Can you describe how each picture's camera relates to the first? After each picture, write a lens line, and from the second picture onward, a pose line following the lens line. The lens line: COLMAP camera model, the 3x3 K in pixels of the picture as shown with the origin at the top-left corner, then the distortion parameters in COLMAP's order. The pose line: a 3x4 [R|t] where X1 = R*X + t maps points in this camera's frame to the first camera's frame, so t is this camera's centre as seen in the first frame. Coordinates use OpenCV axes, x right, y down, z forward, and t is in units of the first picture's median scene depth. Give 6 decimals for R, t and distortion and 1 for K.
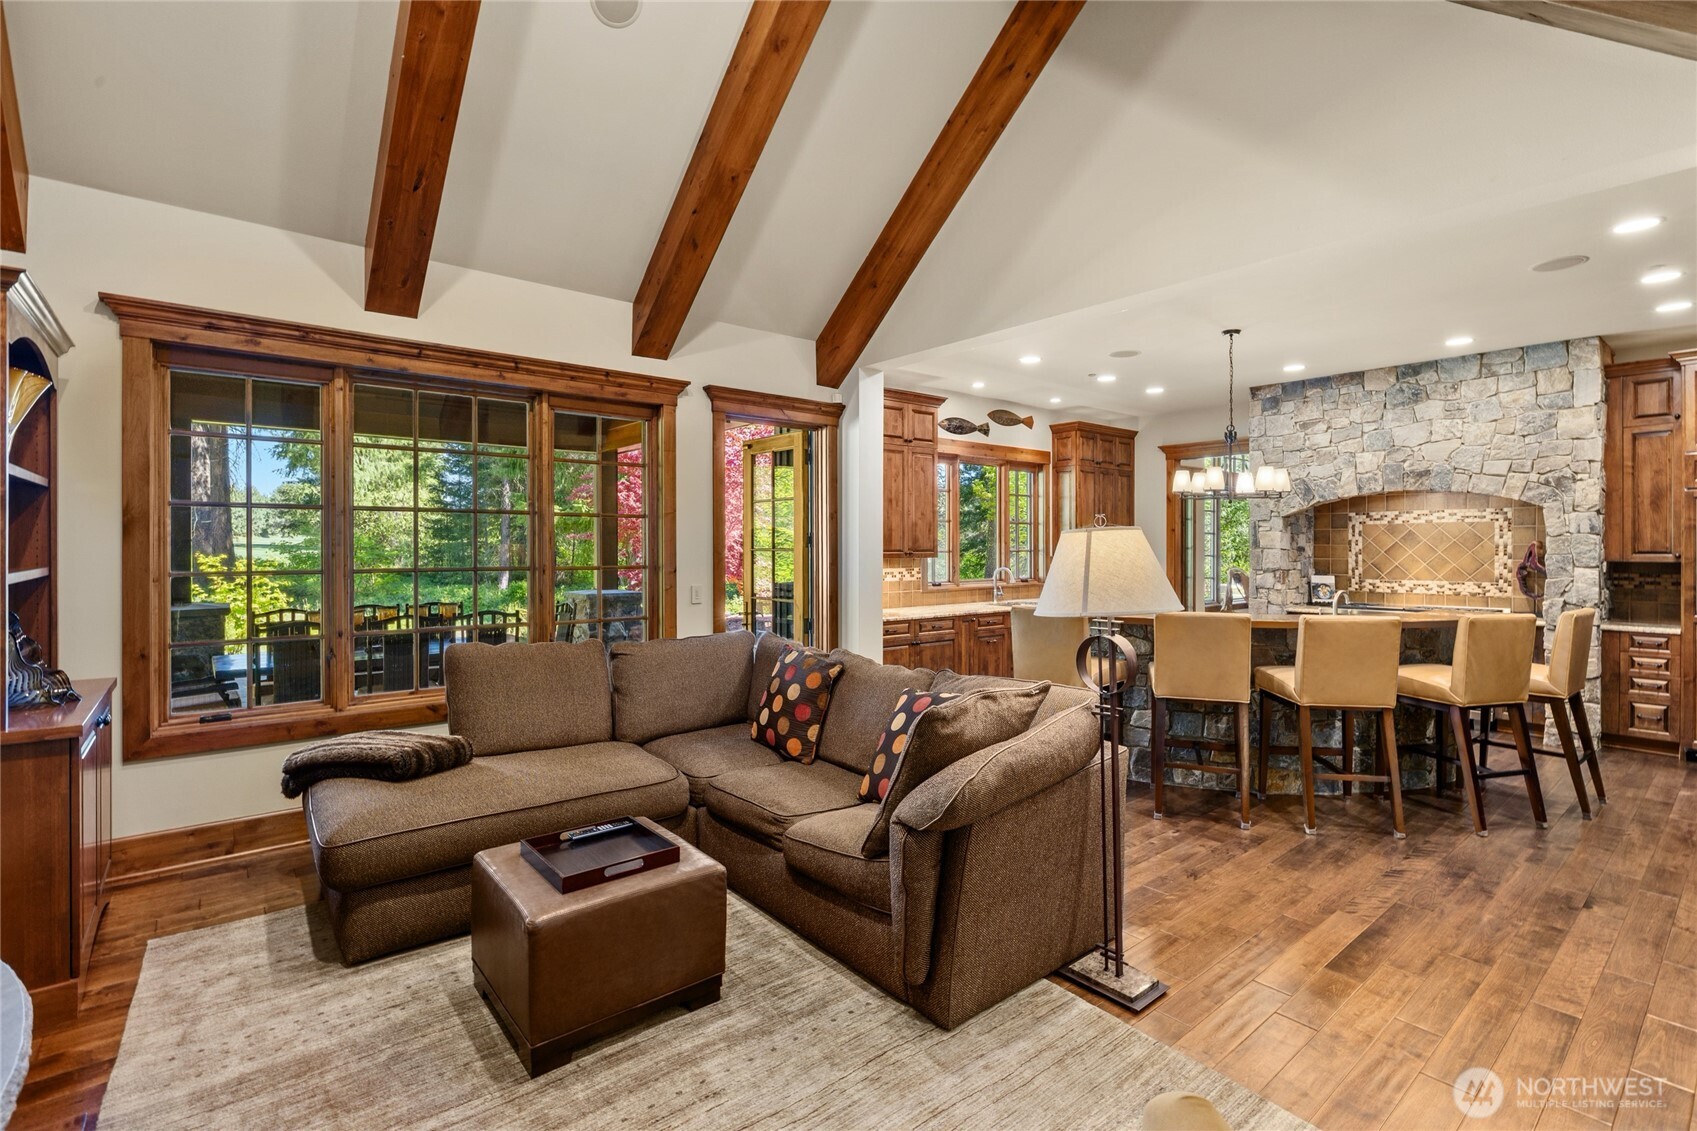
lens RADIAL K [[792.0, 0, 850.5], [0, 792.0, 551.0], [0, 0, 1]] dist [-0.004443, 0.001197]
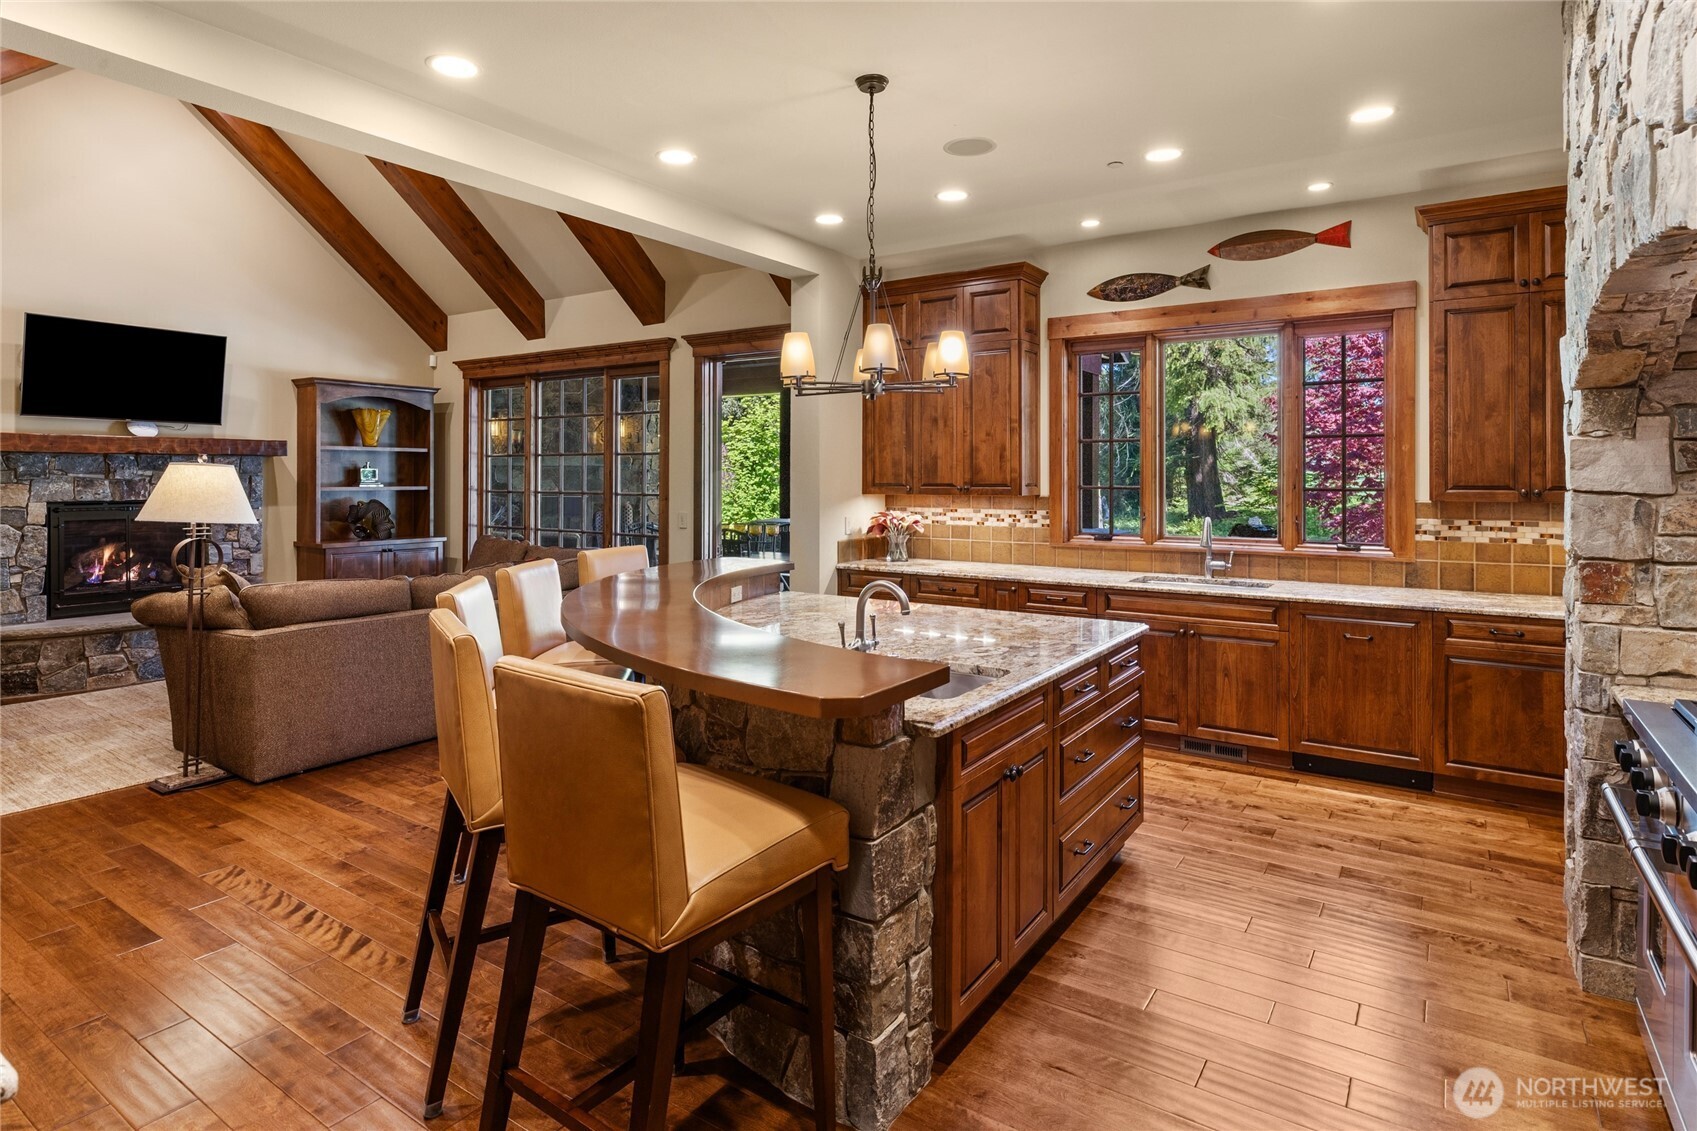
lens RADIAL K [[901.1, 0, 831.0], [0, 901.1, 479.2], [0, 0, 1]] dist [0.005343, 0.000805]
pose [[0.267903, 0.002506, -0.963443, 0.879627], [-0.007287, 0.999973, 0.000575, -0.005808], [0.963418, 0.006867, 0.267914, 0.673705]]
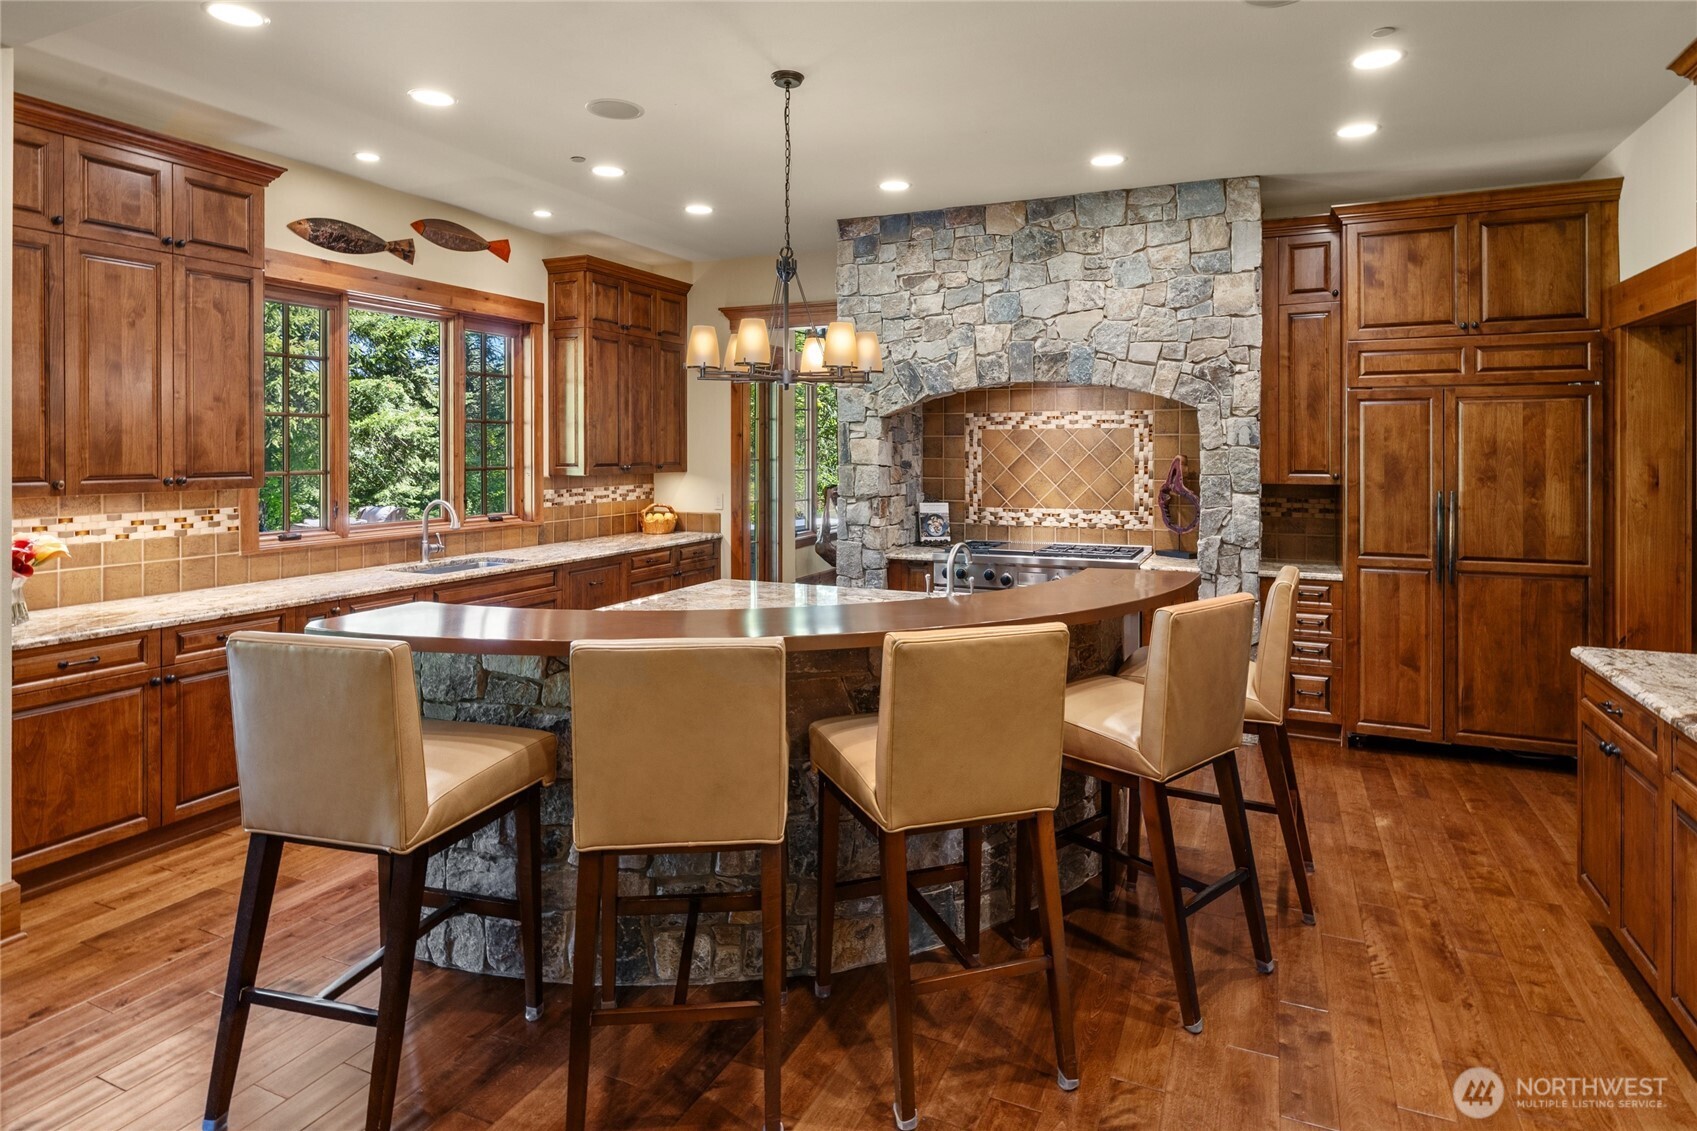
lens RADIAL K [[936.0, 0, 864.5], [0, 936.0, 451.9], [0, 0, 1]] dist [-0.003627, -0.000970]
pose [[0.895479, 0.000177, 0.445104, 0.199446], [0.001296, 0.999995, -0.003004, -0.012784], [-0.445102, 0.003267, 0.895474, 0.328392]]
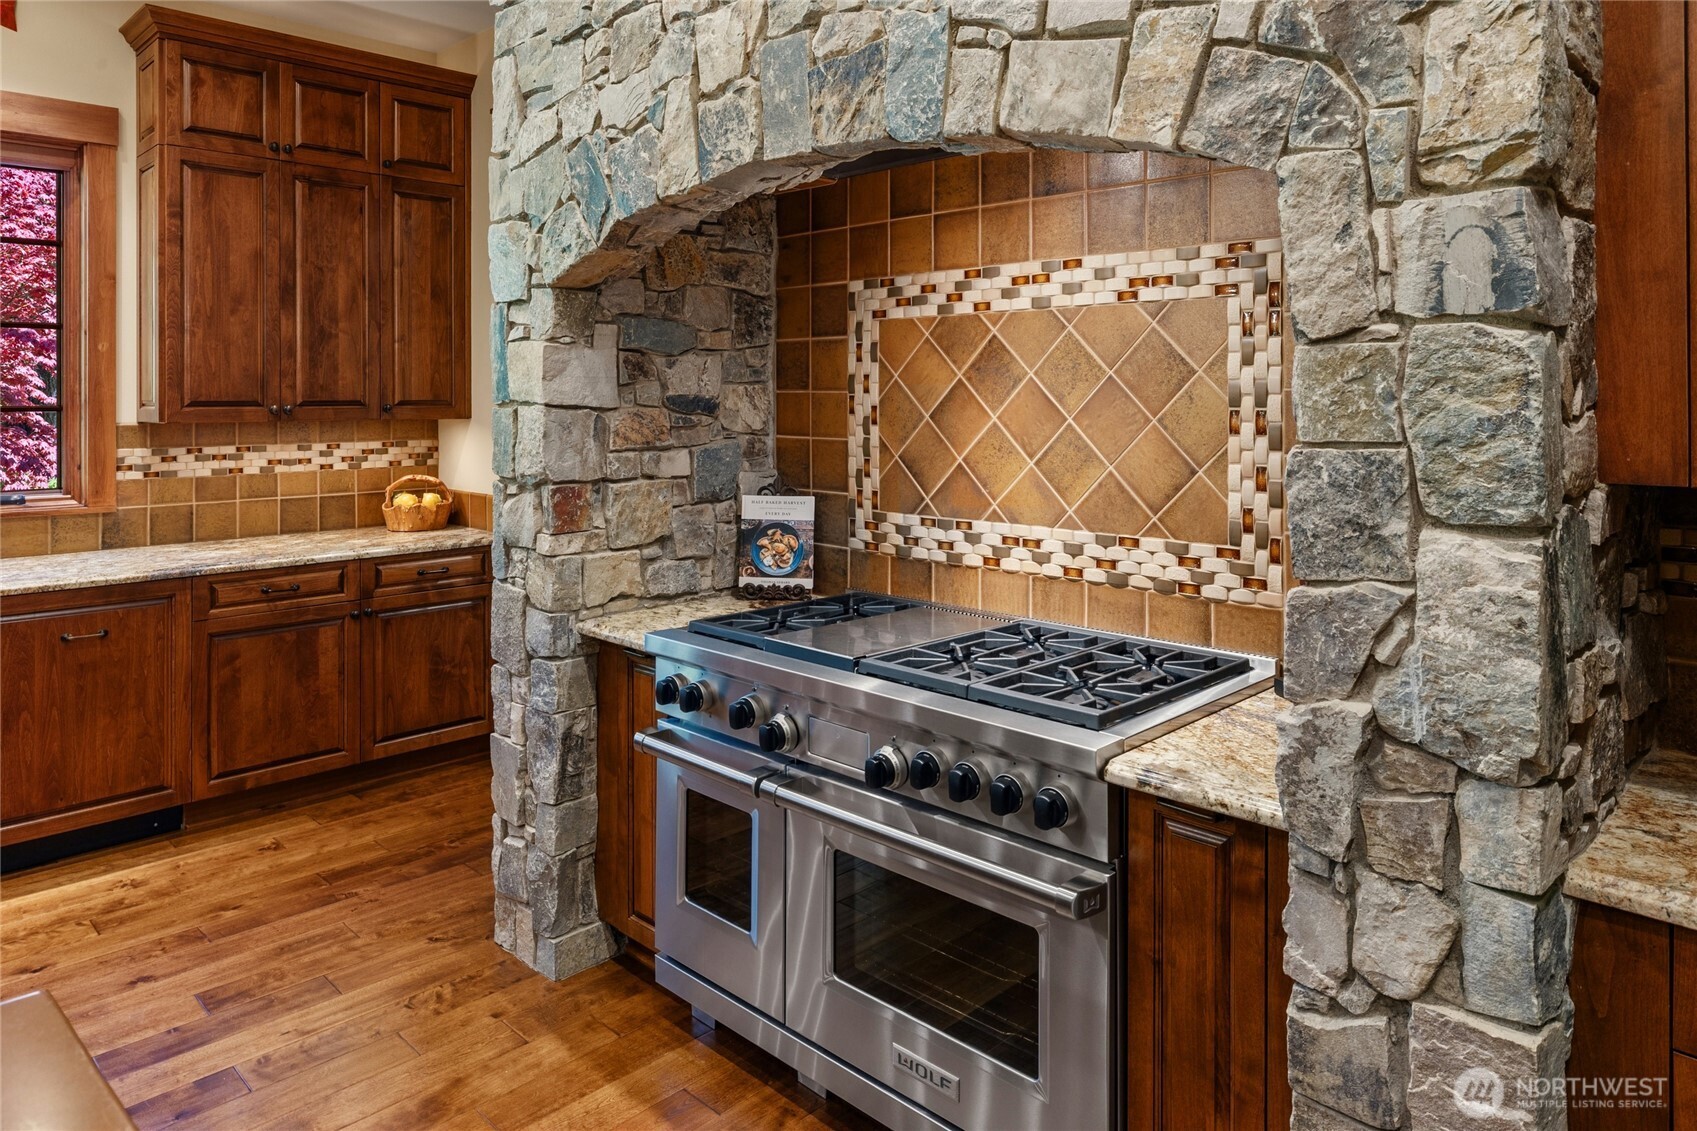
lens RADIAL K [[1093.3, 0, 853.4], [0, 1093.3, 390.8], [0, 0, 1]] dist [-0.007522, 0.003155]
pose [[0.995941, 0.002744, 0.089963, 0.670562], [-0.001841, 0.999947, -0.010123, -0.004384], [-0.089986, 0.009917, 0.995894, 0.674063]]
